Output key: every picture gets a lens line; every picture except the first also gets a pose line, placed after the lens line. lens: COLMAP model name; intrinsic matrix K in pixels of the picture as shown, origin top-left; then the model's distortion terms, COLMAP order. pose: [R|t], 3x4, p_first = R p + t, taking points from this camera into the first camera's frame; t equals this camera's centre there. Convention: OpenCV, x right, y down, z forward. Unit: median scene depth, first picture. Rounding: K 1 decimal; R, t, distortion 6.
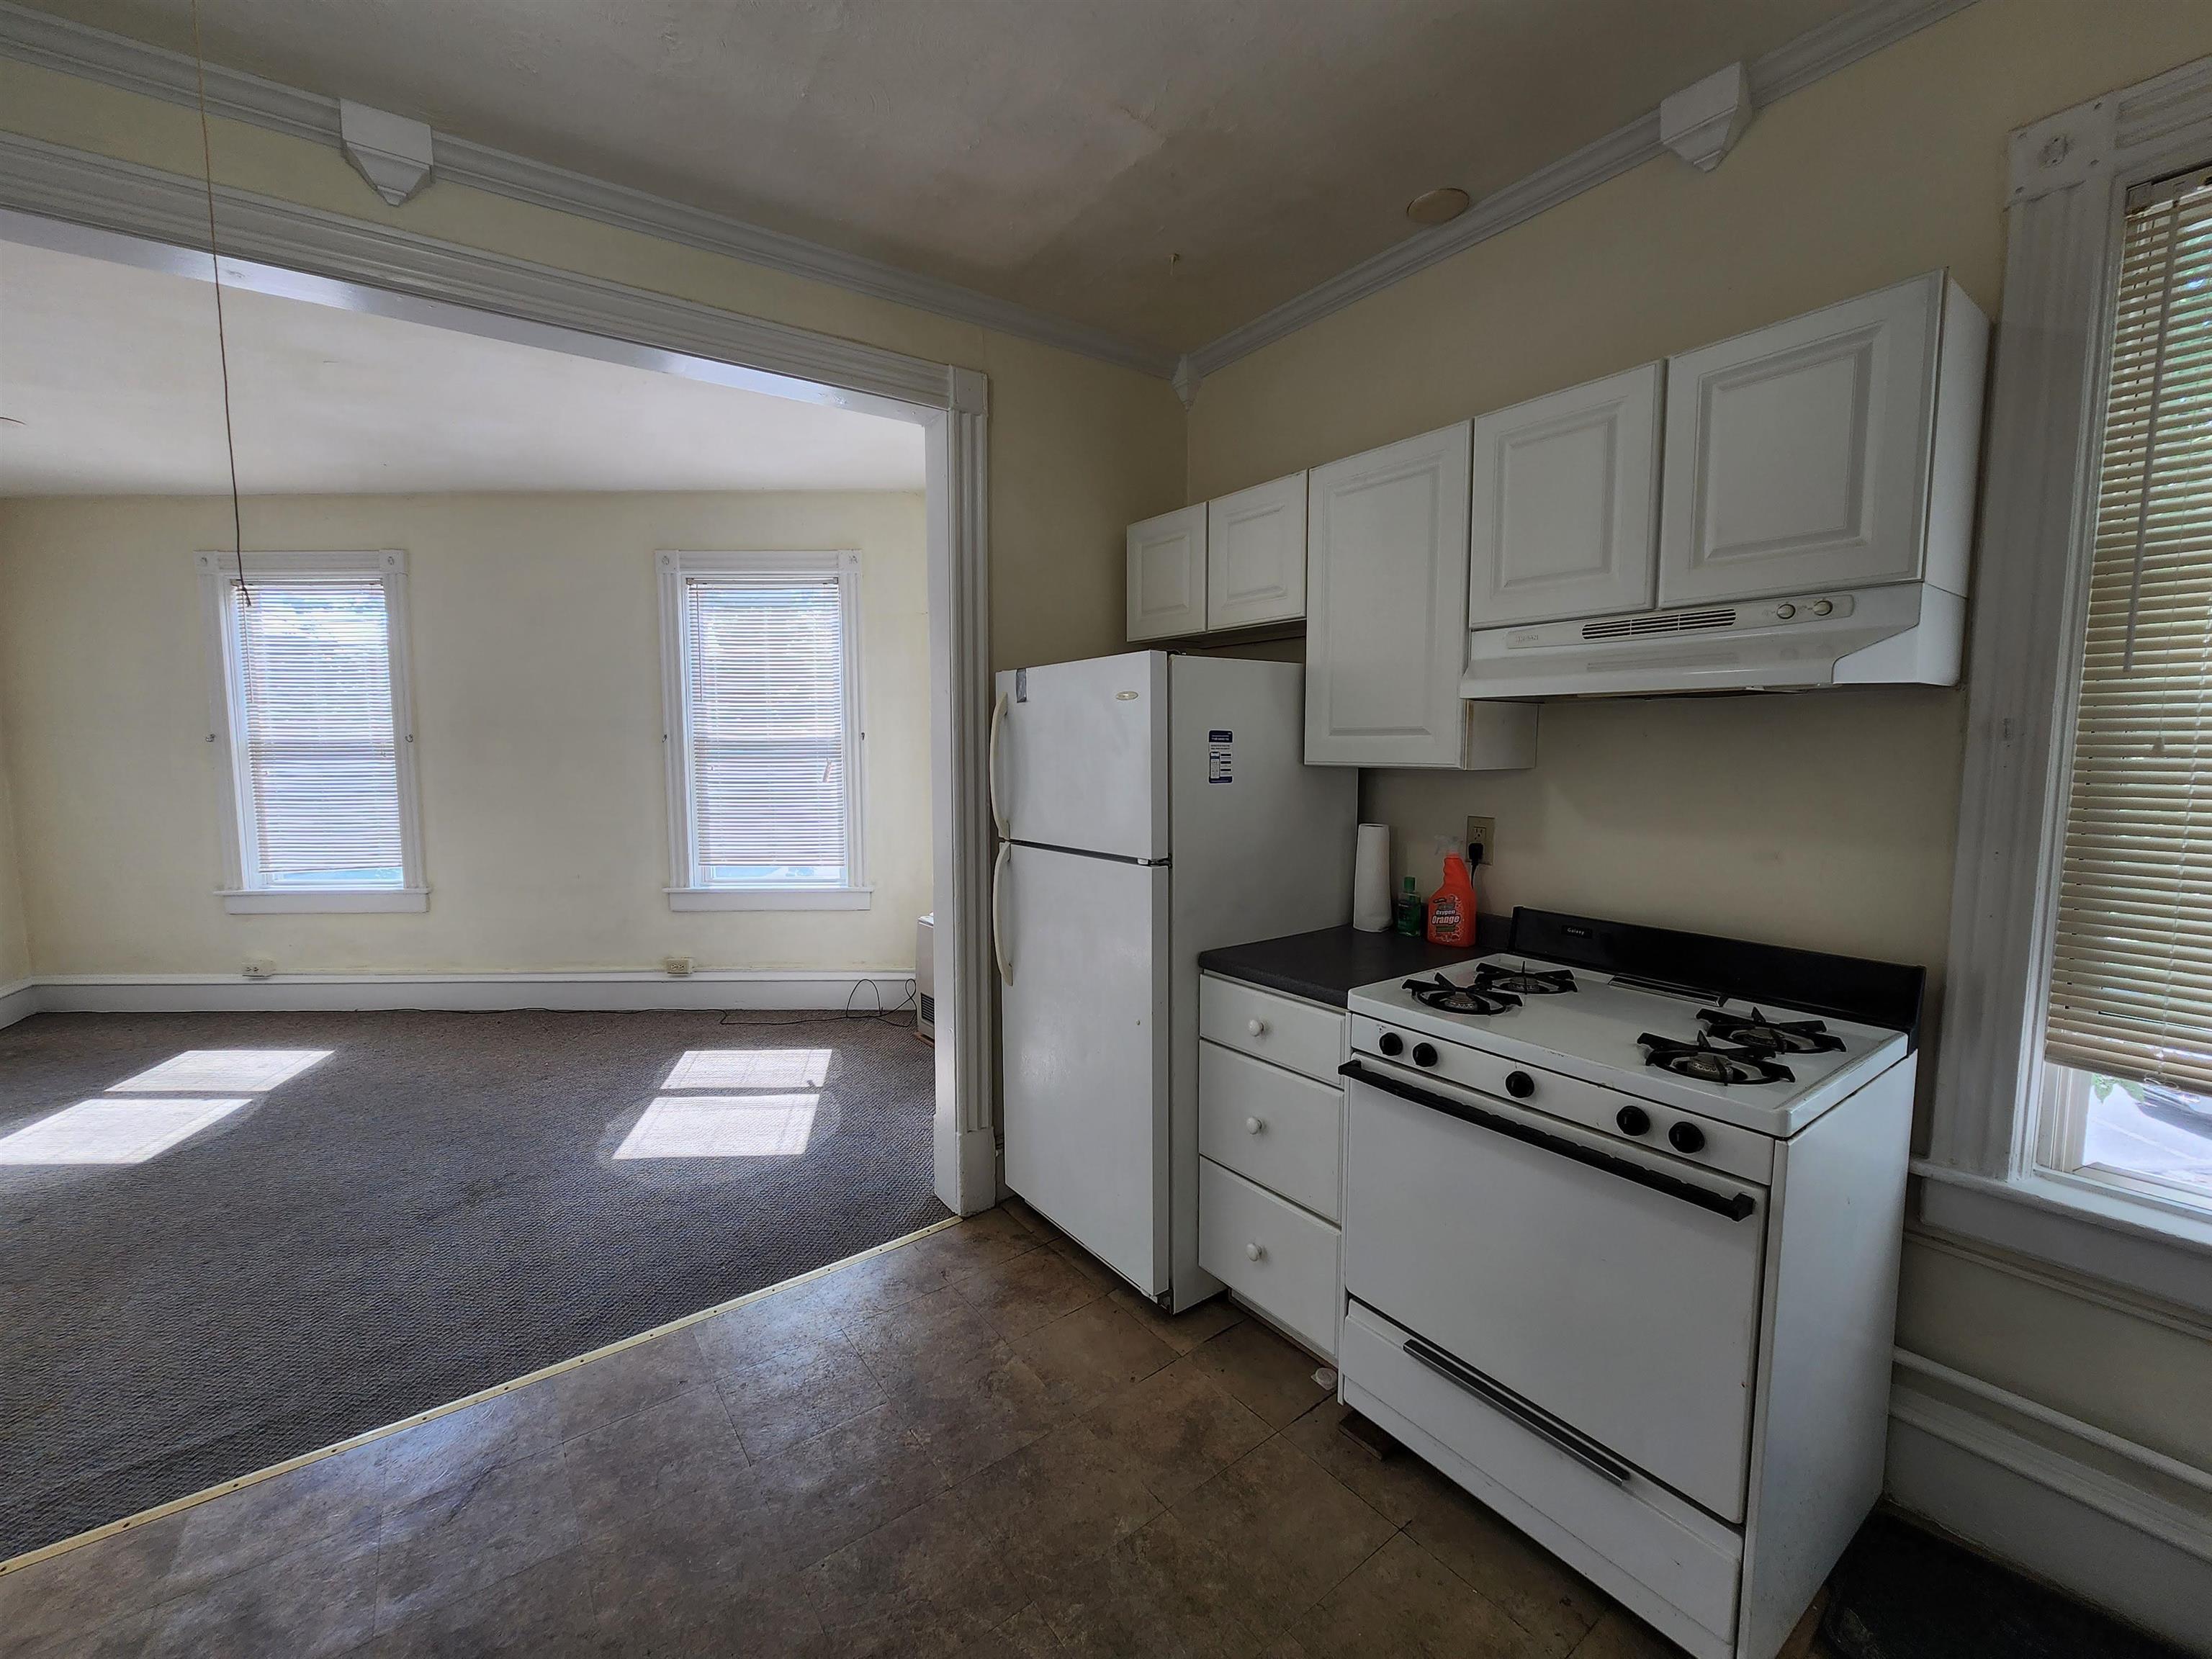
lens RADIAL K [[911.2, 0, 1100.2], [0, 911.2, 833.8], [0, 0, 1]] dist [0.000488, 0.000995]
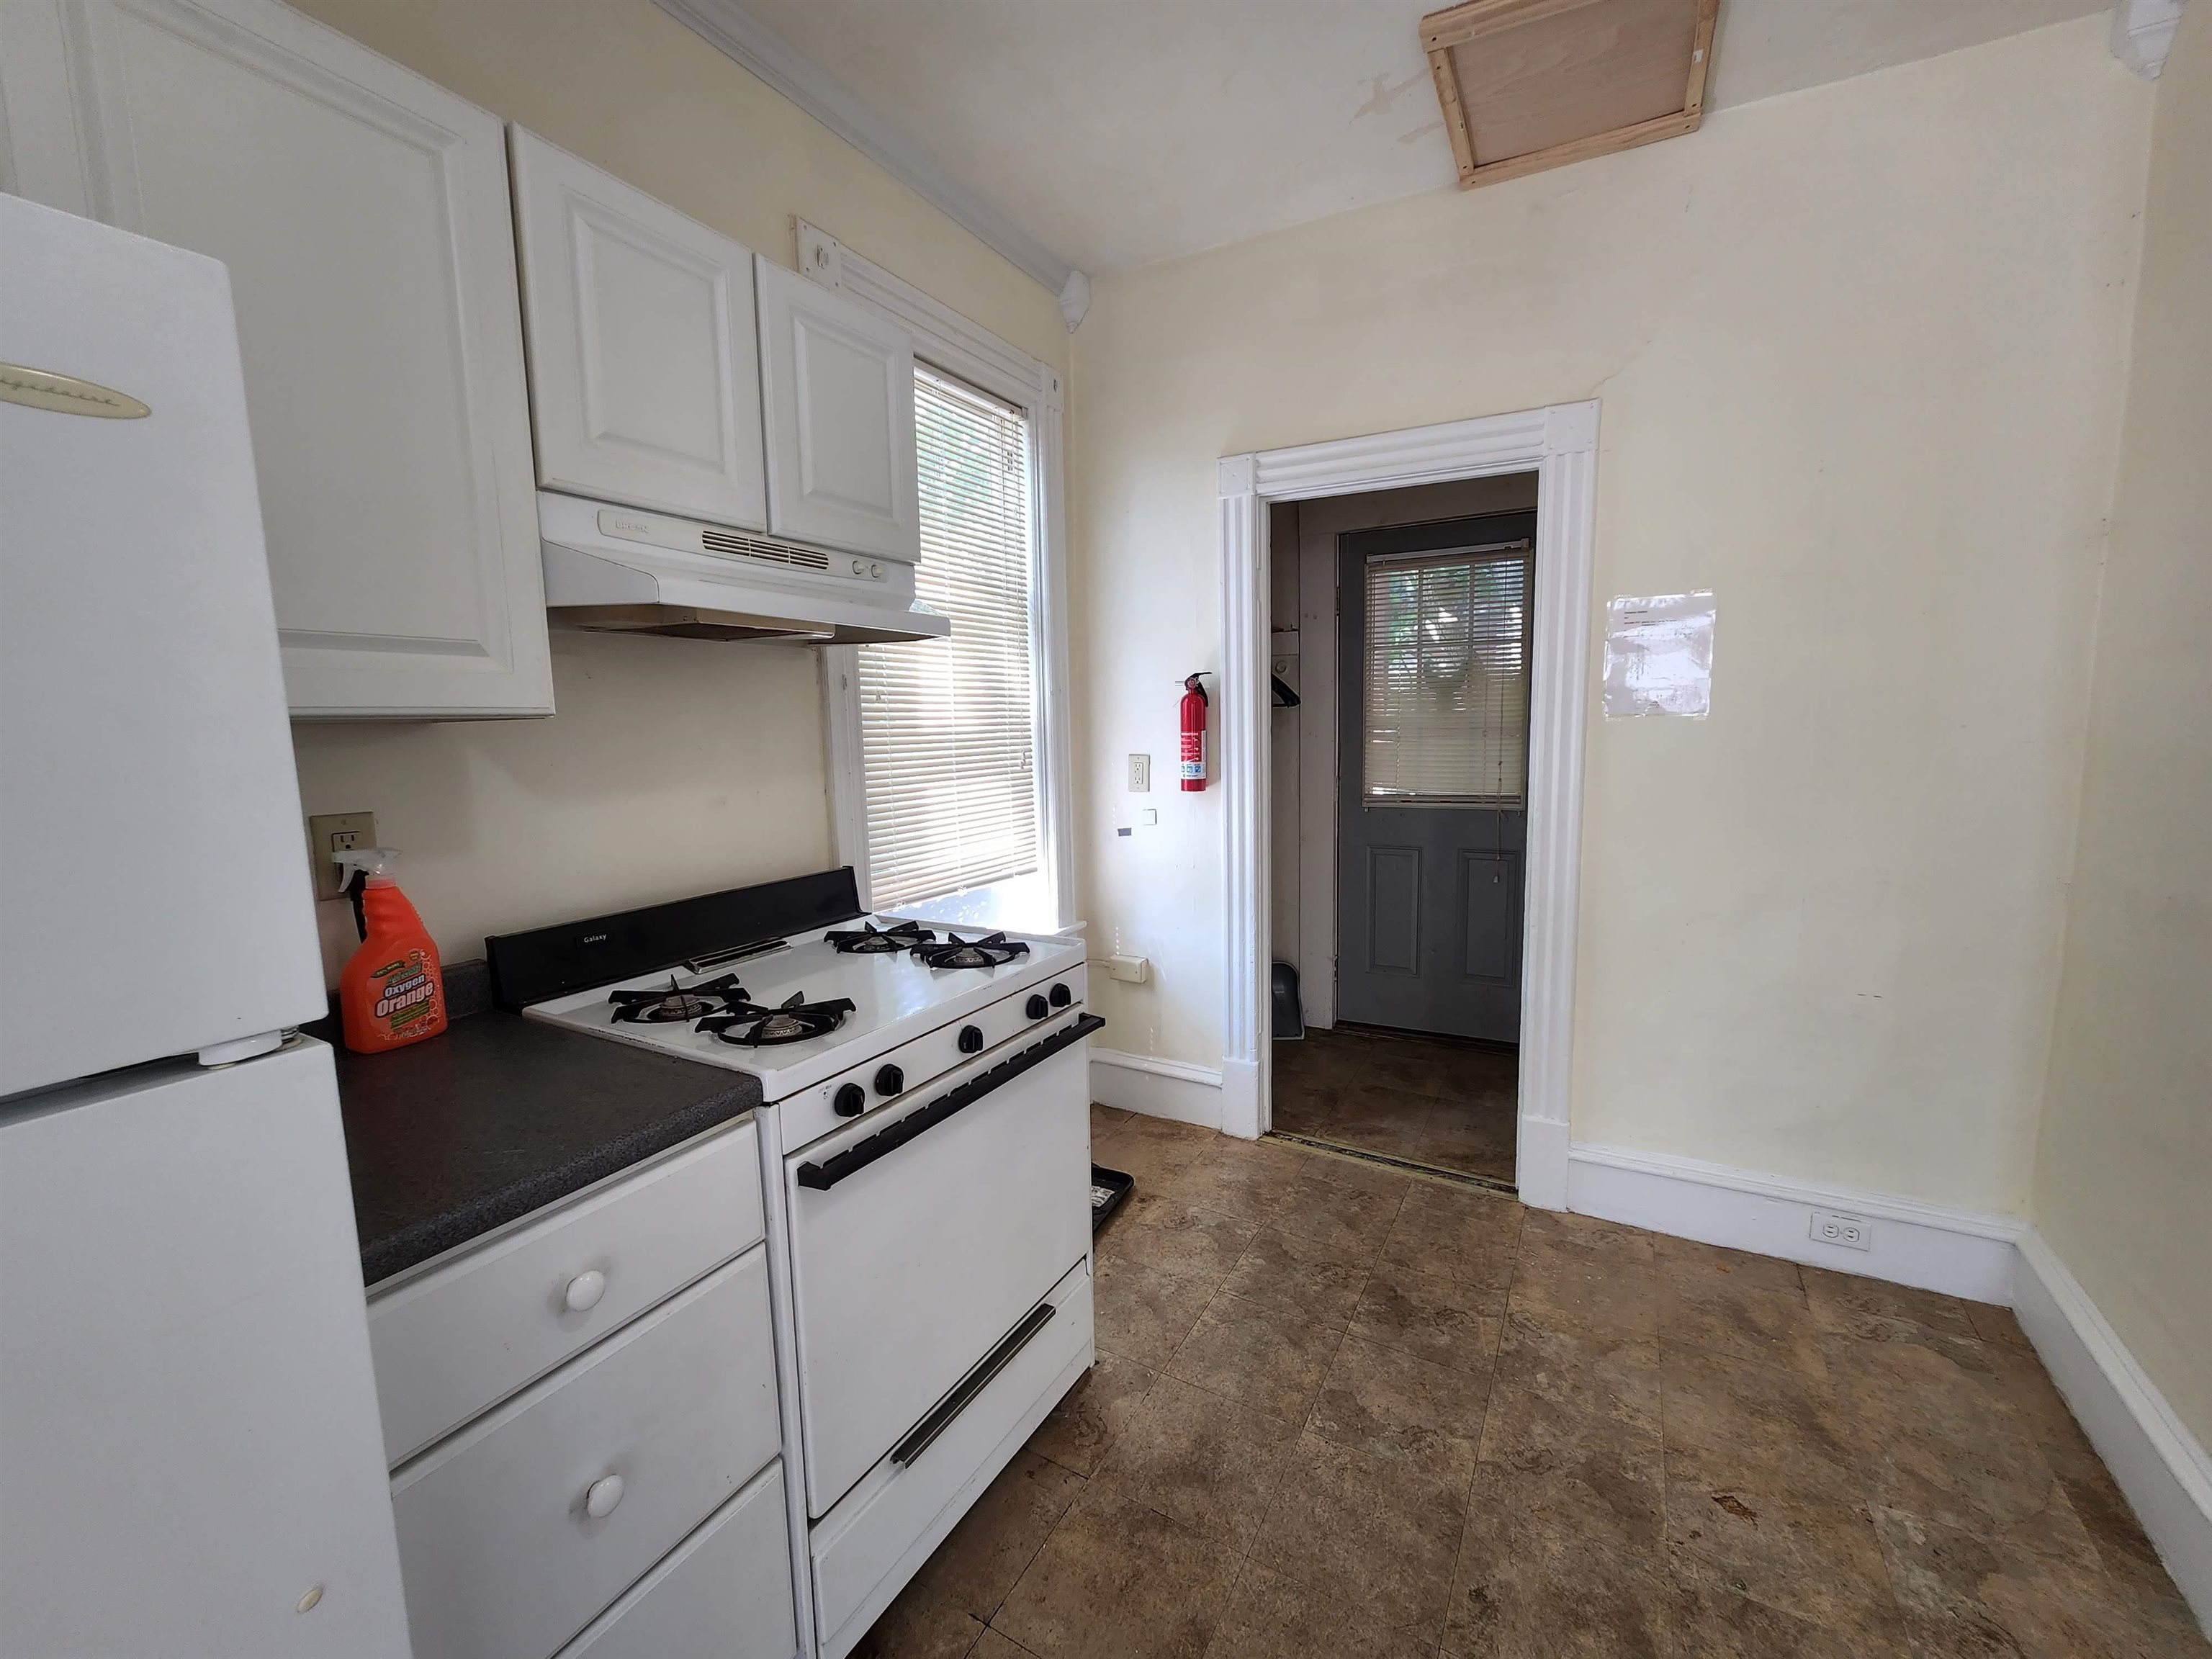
lens RADIAL K [[907.0, 0, 1114.2], [0, 907.0, 830.4], [0, 0, 1]] dist [-0.003259, -0.000411]
pose [[-0.424468, -0.097091, 0.900222, -0.203208], [0.109715, 0.981393, 0.157578, -0.031921], [-0.898771, 0.165655, -0.405917, 0.586633]]
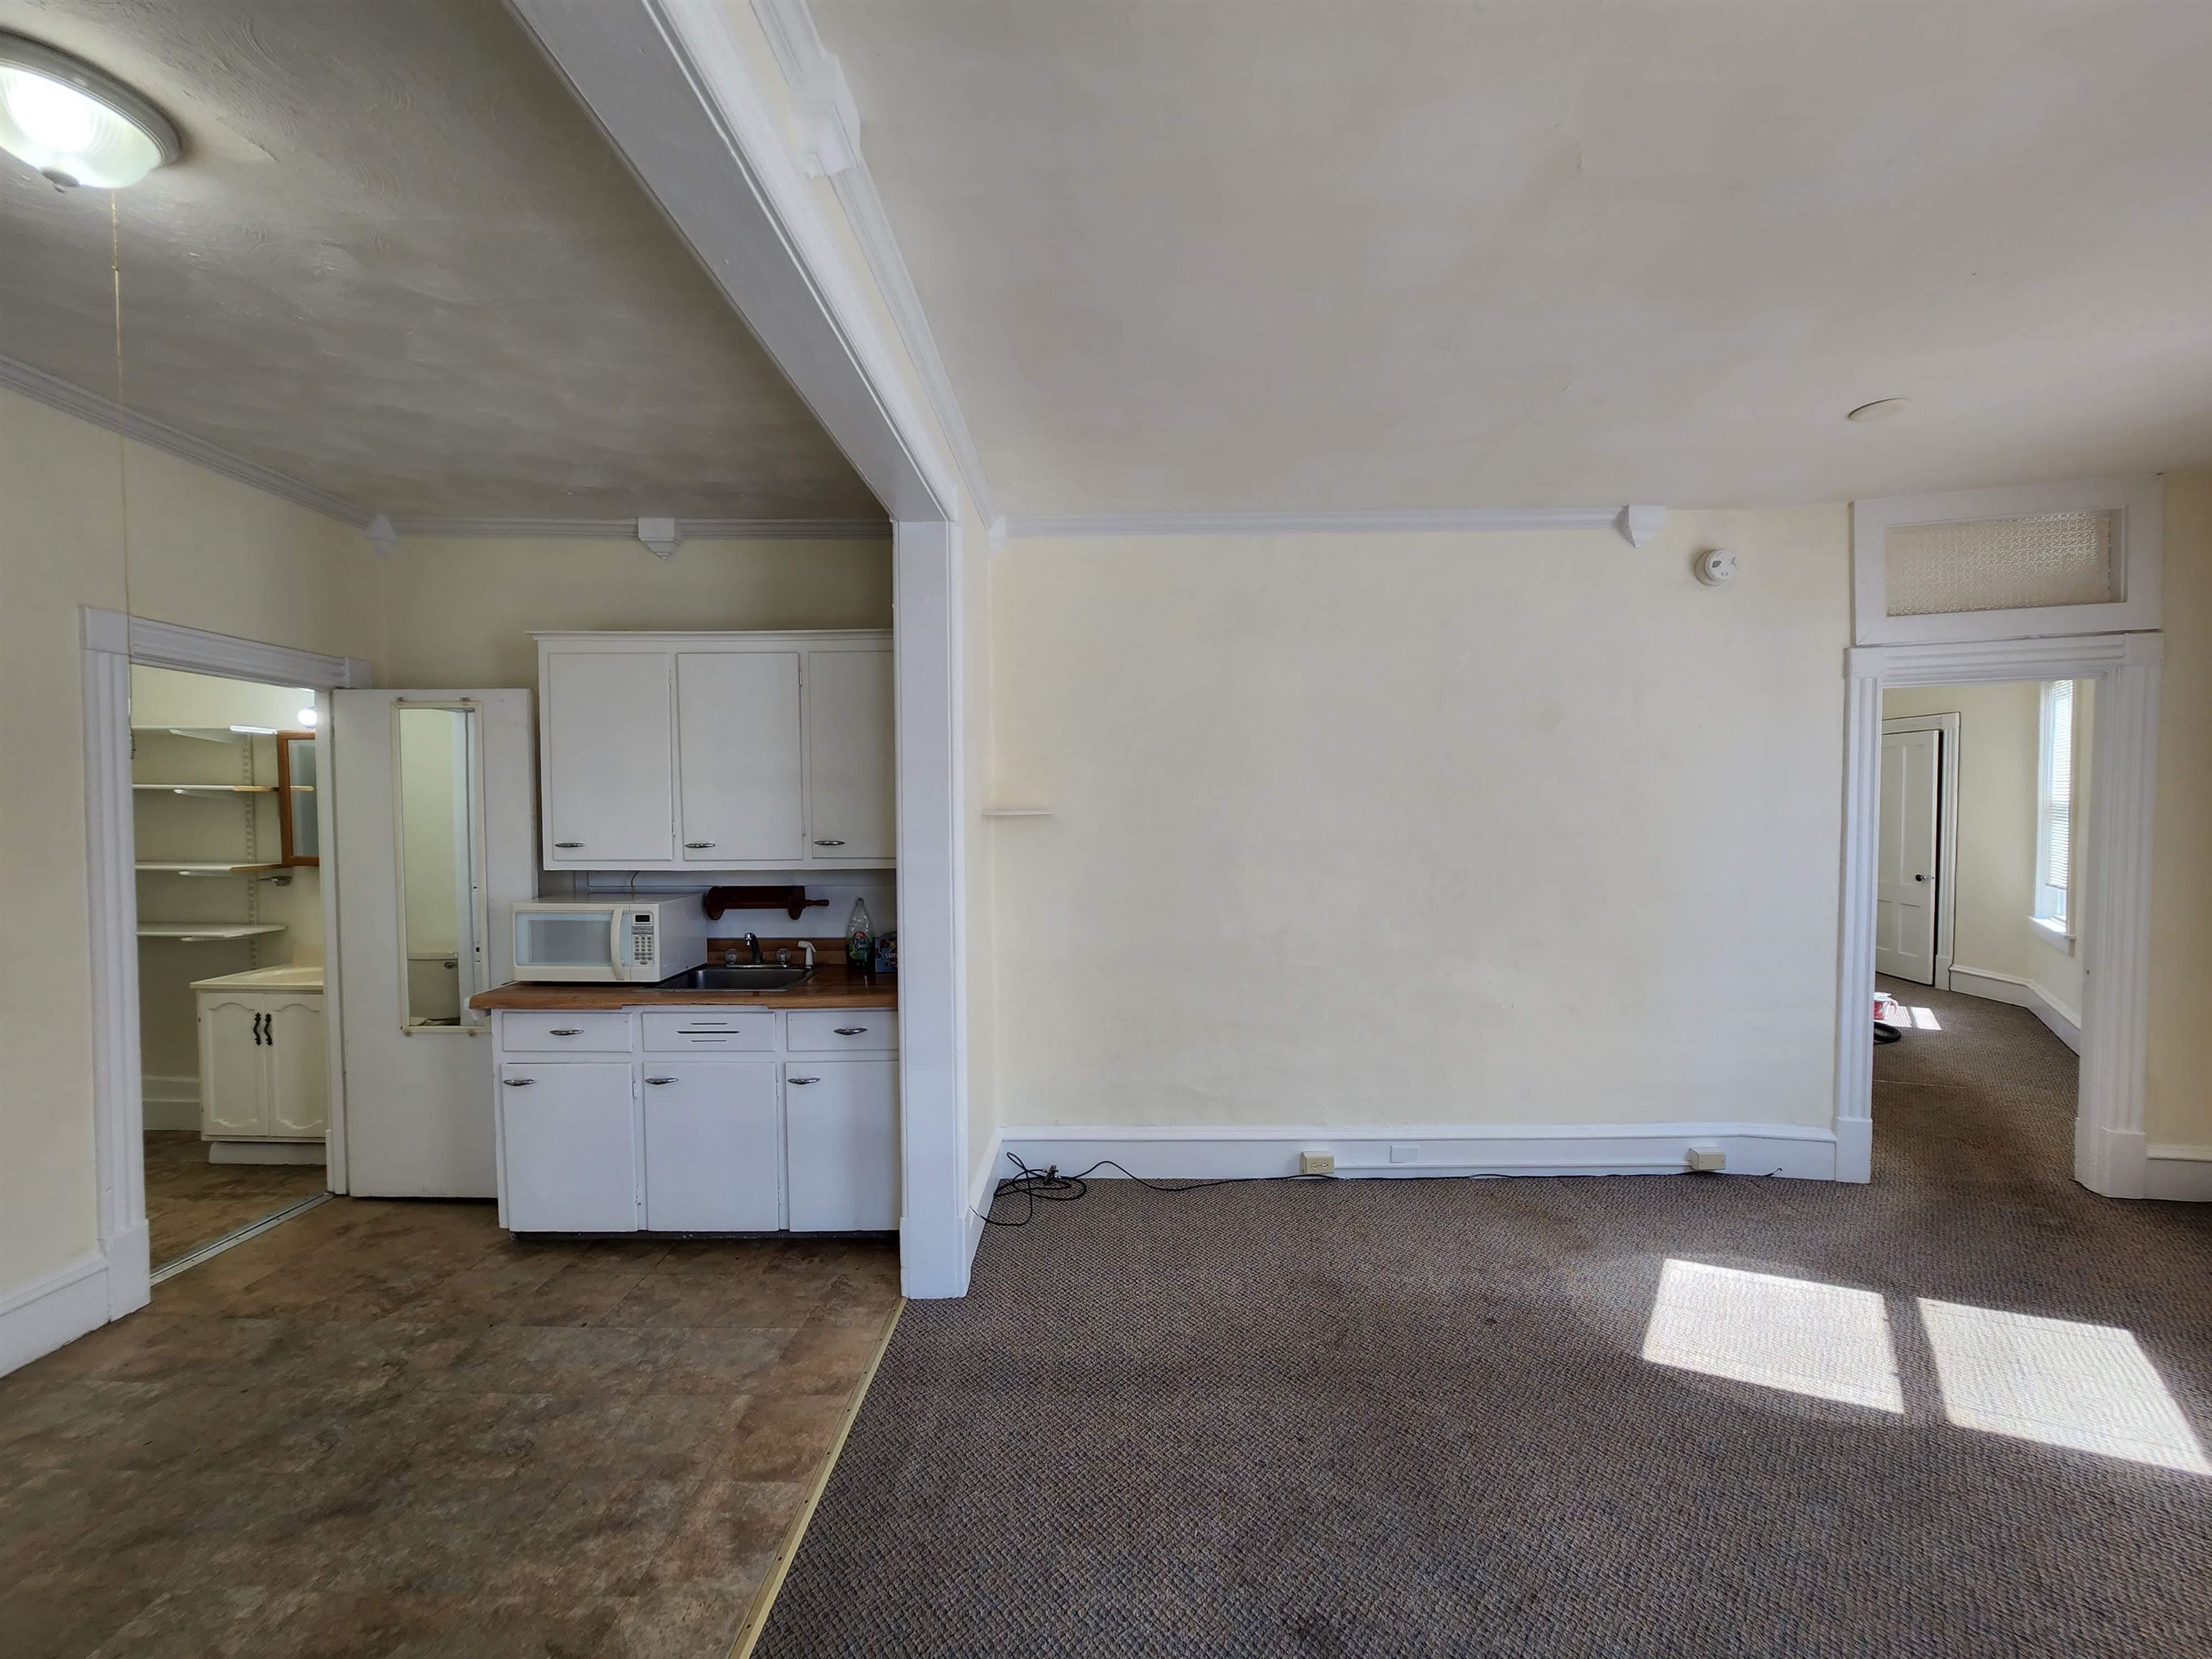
lens RADIAL K [[907.0, 0, 1114.2], [0, 907.0, 830.4], [0, 0, 1]] dist [-0.003259, -0.000411]
pose [[-0.603241, 0.027100, -0.797098, -0.189802], [-0.074644, 0.993118, 0.090254, -0.121287], [0.794058, 0.113943, -0.597066, 1.070633]]
